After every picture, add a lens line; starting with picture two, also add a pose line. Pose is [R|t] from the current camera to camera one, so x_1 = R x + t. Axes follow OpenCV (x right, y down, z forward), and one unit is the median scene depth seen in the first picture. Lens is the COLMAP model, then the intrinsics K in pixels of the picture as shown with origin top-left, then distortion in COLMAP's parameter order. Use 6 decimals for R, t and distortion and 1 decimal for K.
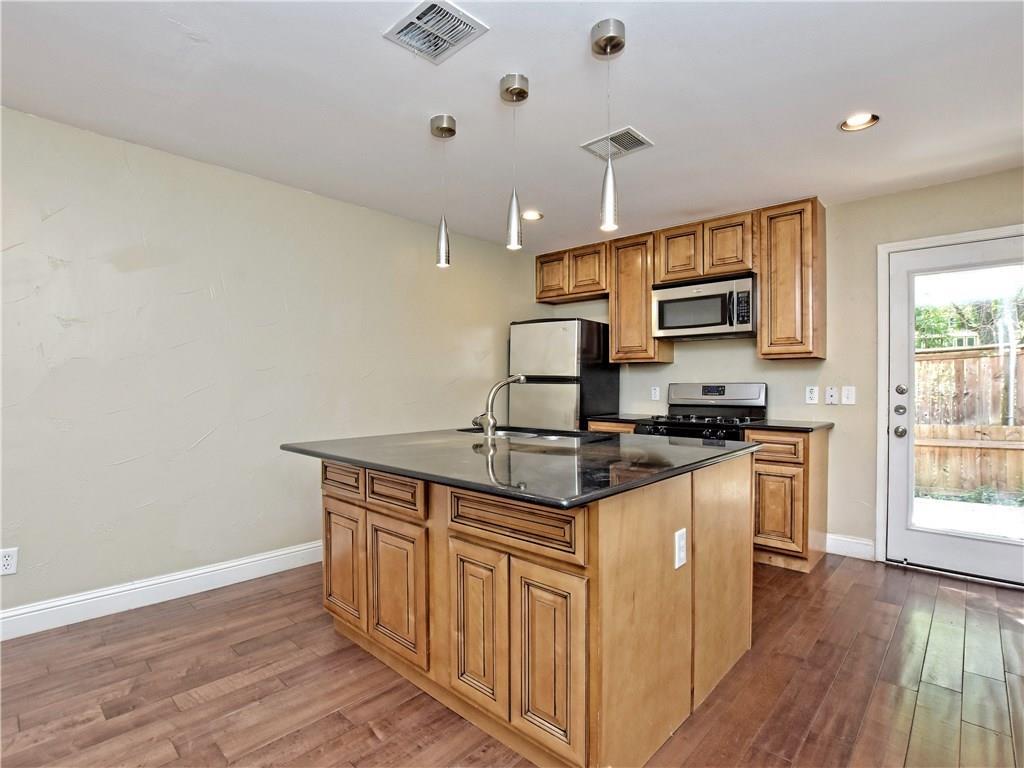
lens RADIAL K [[510.1, 0, 512.0], [0, 510.1, 384.0], [0, 0, 1]] dist [-0.032014, 0.000659]
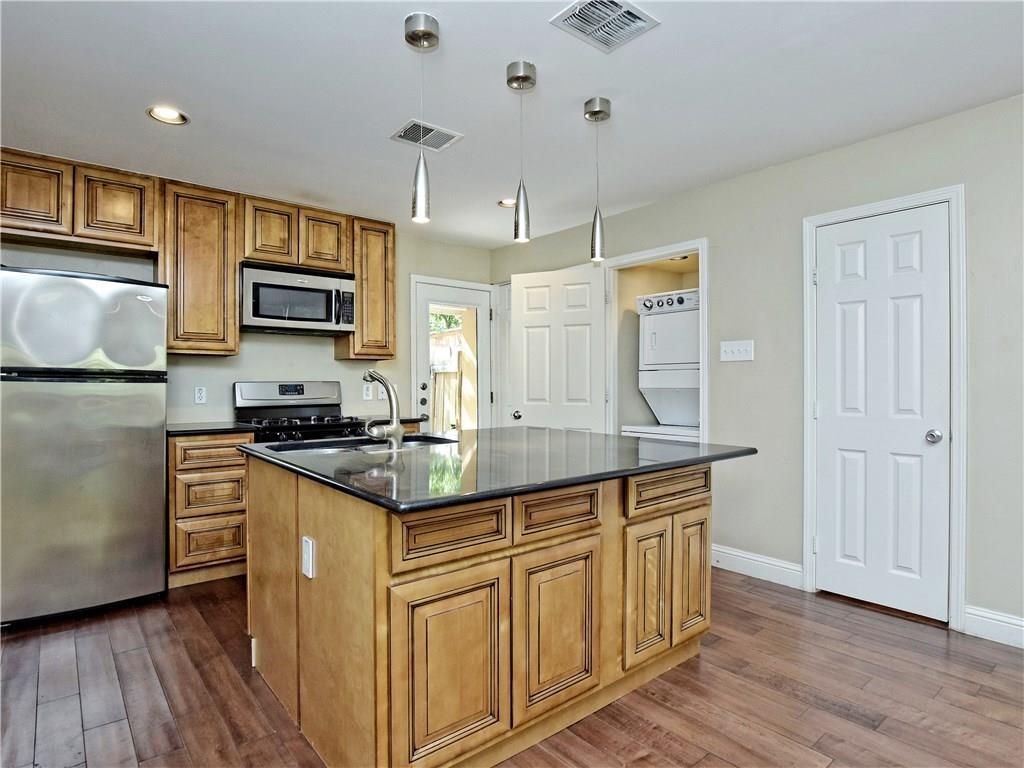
lens RADIAL K [[565.9, 0, 512.0], [0, 565.9, 384.0], [0, 0, 1]] dist [-0.027629, -0.000901]
pose [[0.135642, -0.004155, 0.990749, -0.630840], [0.002828, 0.999989, 0.003807, -0.000425], [-0.990754, 0.002286, 0.135653, 0.518385]]
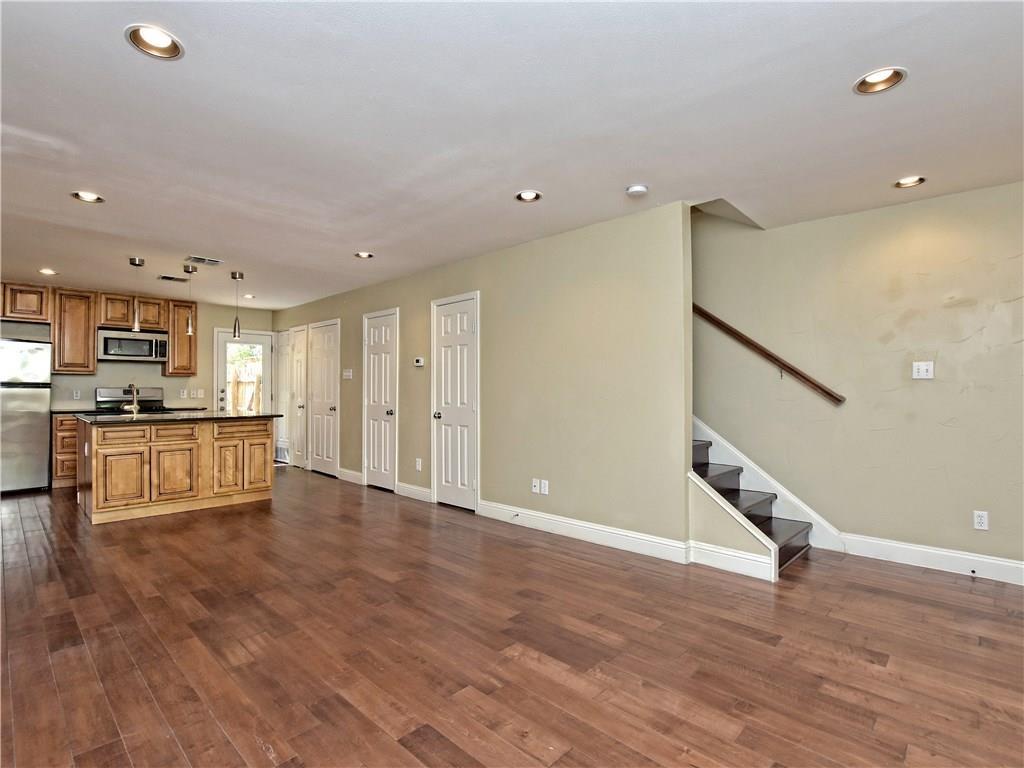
lens RADIAL K [[510.1, 0, 512.0], [0, 510.1, 384.0], [0, 0, 1]] dist [-0.032014, 0.000659]
pose [[0.018406, 0.008066, 0.999798, -1.434660], [-0.001080, 0.999967, -0.008047, -0.003030], [-0.999830, -0.000932, 0.018414, -0.366307]]
